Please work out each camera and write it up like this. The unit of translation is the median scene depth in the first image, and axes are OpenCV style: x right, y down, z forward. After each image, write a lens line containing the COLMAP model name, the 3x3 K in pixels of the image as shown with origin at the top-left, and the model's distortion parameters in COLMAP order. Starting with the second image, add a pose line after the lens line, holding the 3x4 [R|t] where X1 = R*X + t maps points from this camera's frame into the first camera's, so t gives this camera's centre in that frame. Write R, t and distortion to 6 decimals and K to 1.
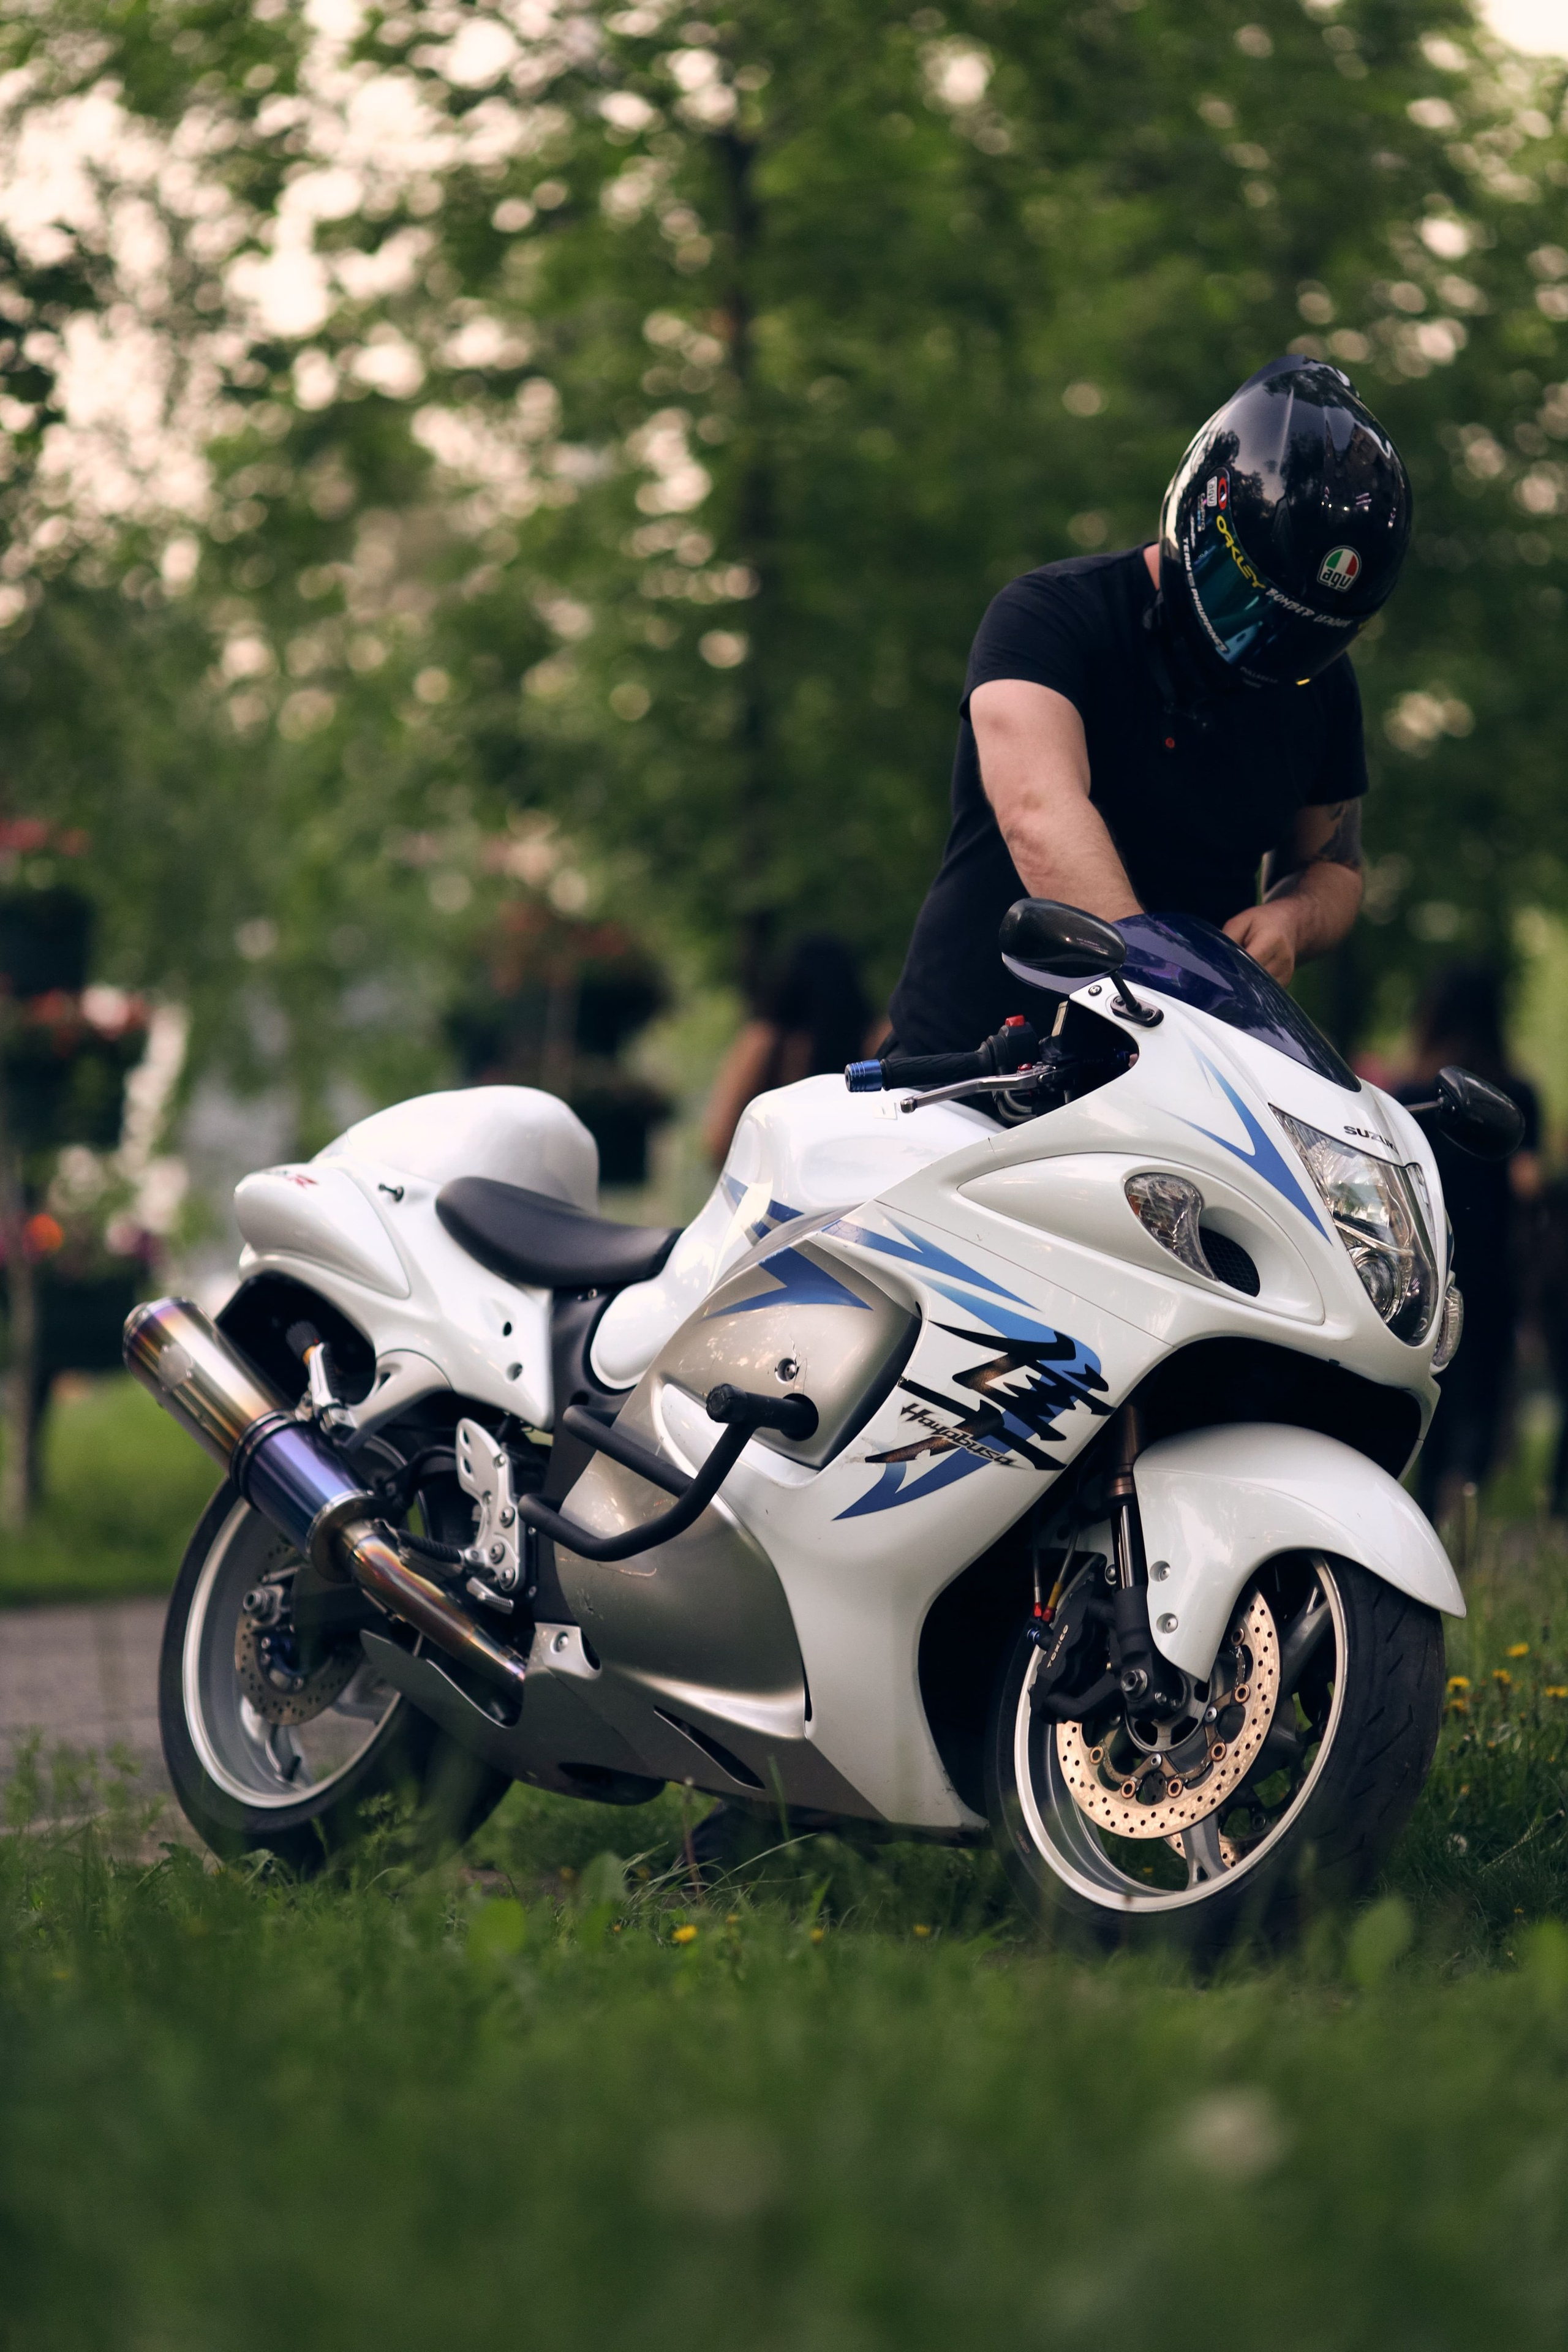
lens RADIAL K [[8995.4, 0, 784.0], [0, 8995.4, 1176.0], [0, 0, 1]] dist [0.152722, -0.311911]
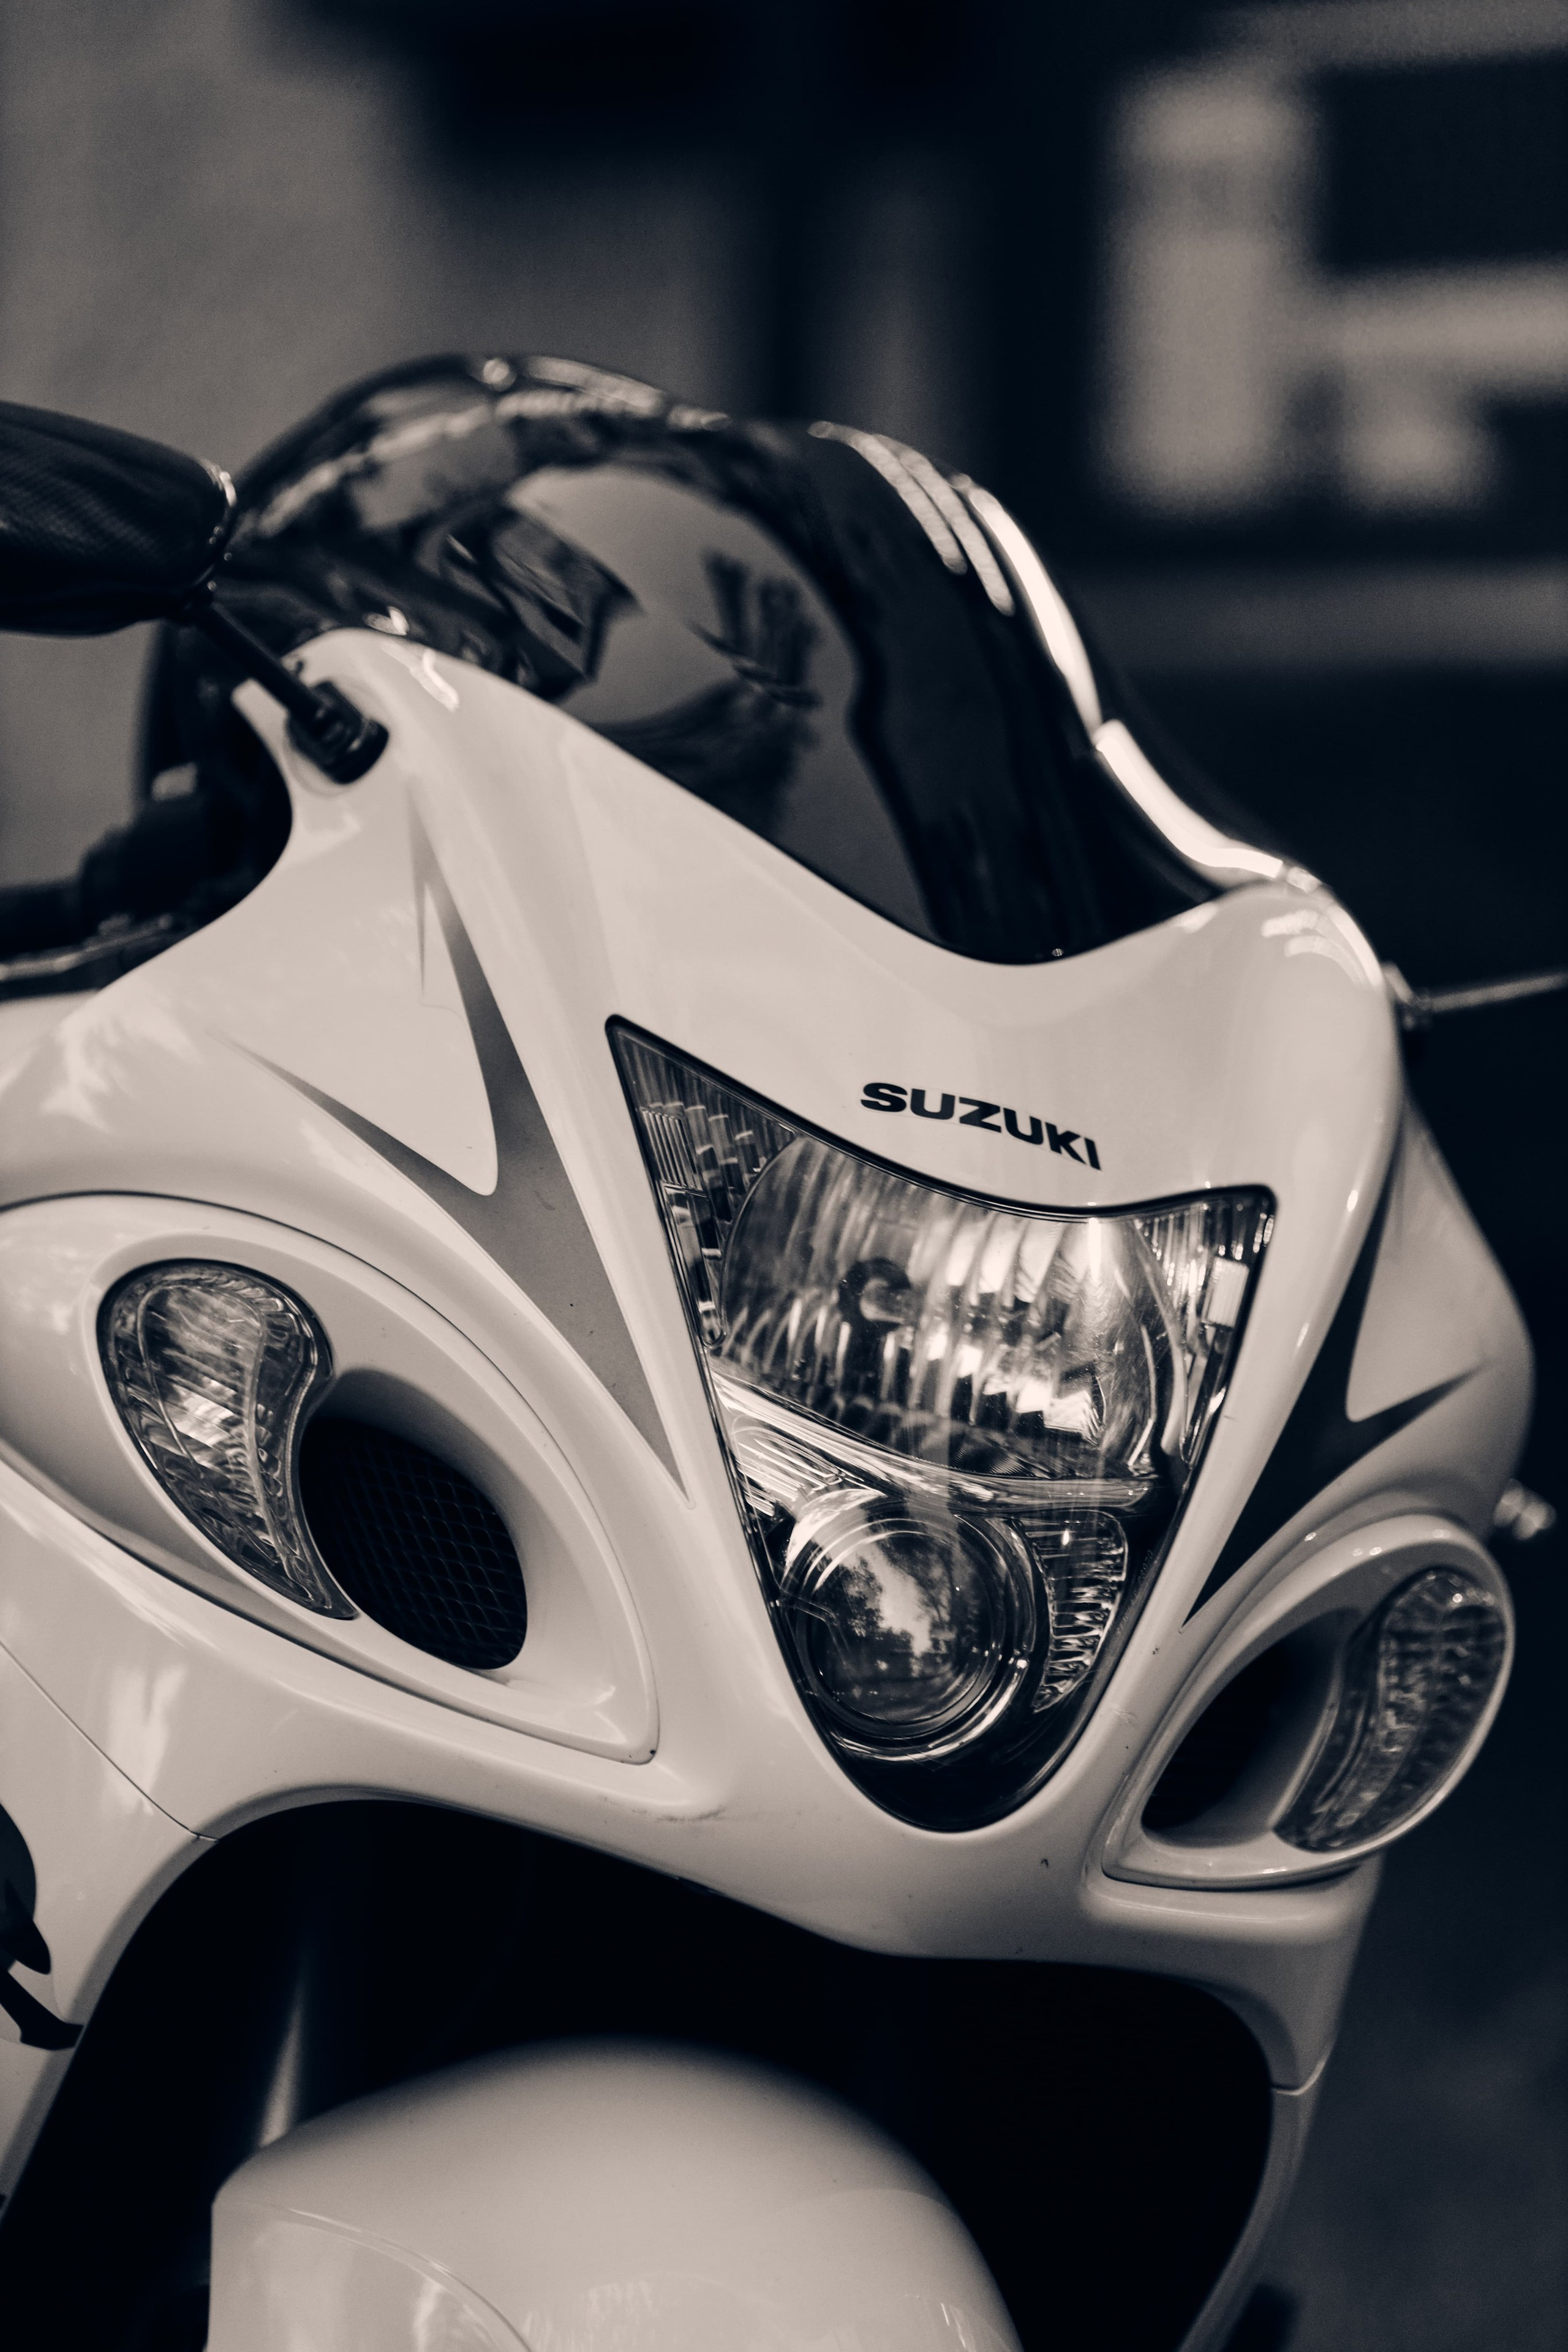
lens RADIAL K [[8995.4, 0, 784.0], [0, 8995.4, 1176.0], [0, 0, 1]] dist [0.152722, -0.311911]
pose [[0.909940, -0.020141, -0.414251, 0.182929], [0.035167, 0.998970, 0.028676, -0.011074], [0.413247, -0.040662, 0.909711, 0.713583]]
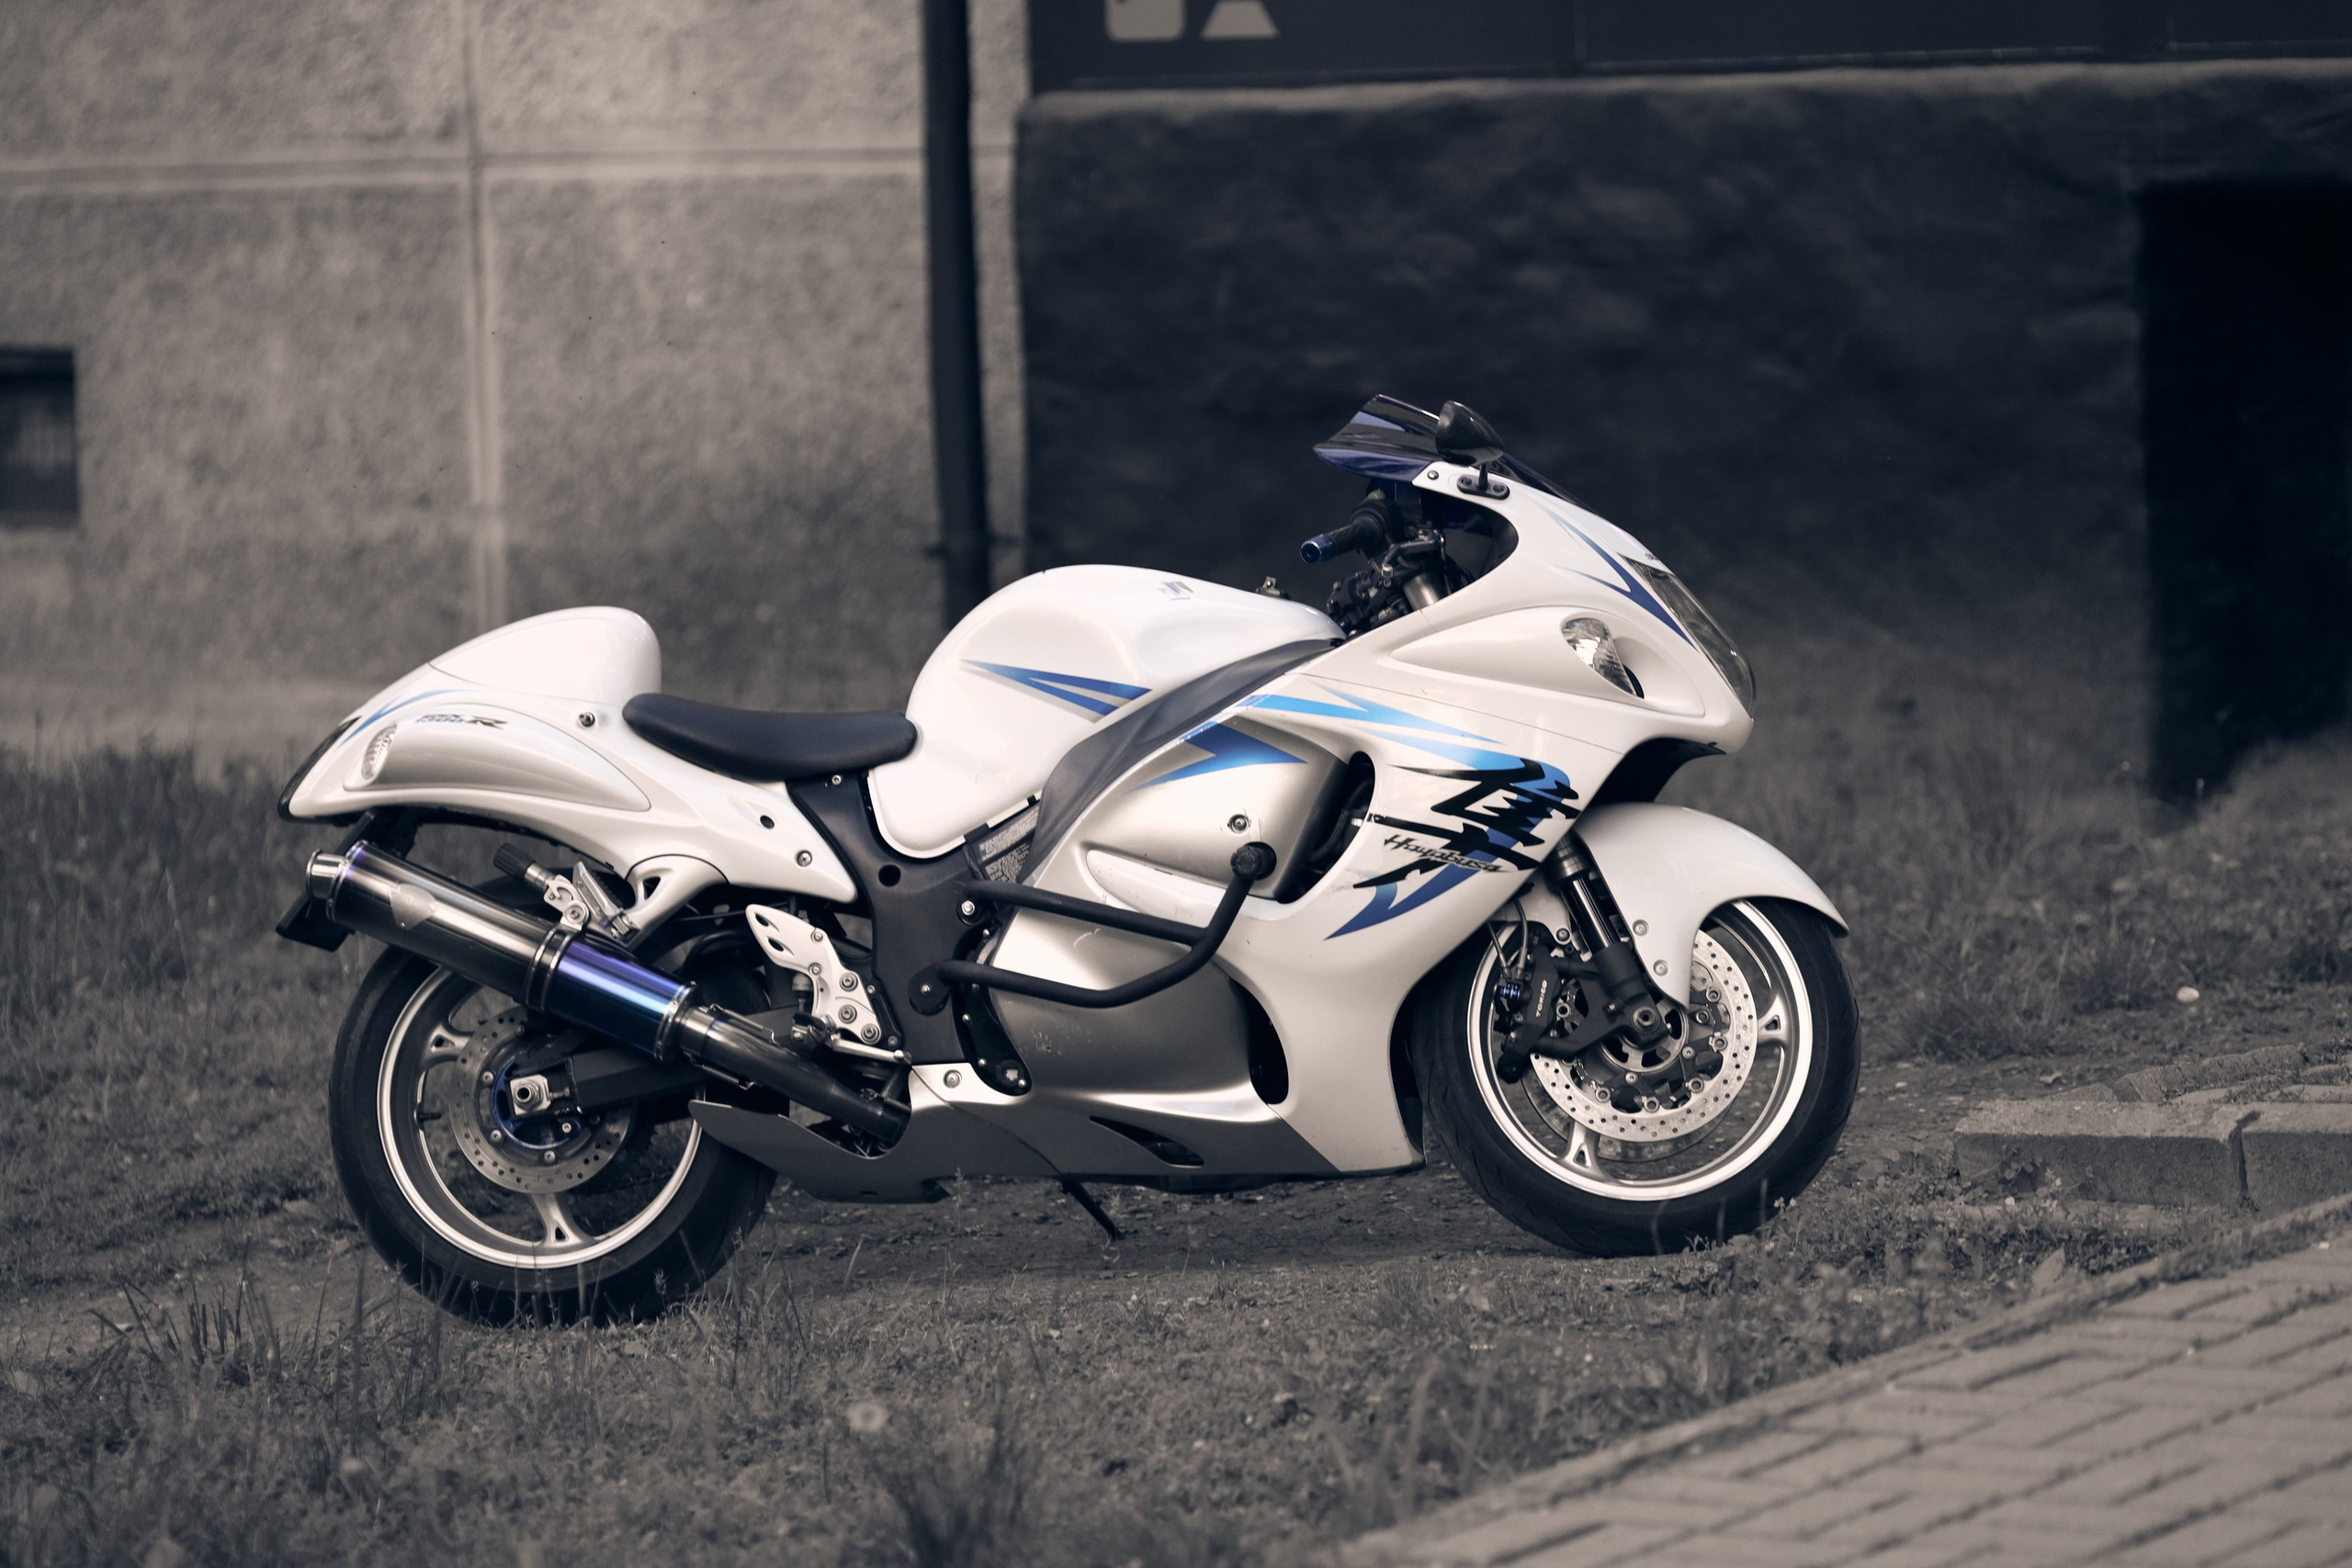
lens RADIAL K [[8994.6, 0, 1176.0], [0, 8994.6, 784.0], [0, 0, 1]] dist [0.152722, -0.311911]
pose [[0.755380, -0.179737, 0.630156, -0.769077], [0.109419, 0.982743, 0.149142, -0.165291], [-0.646088, -0.043708, 0.762011, 0.088291]]
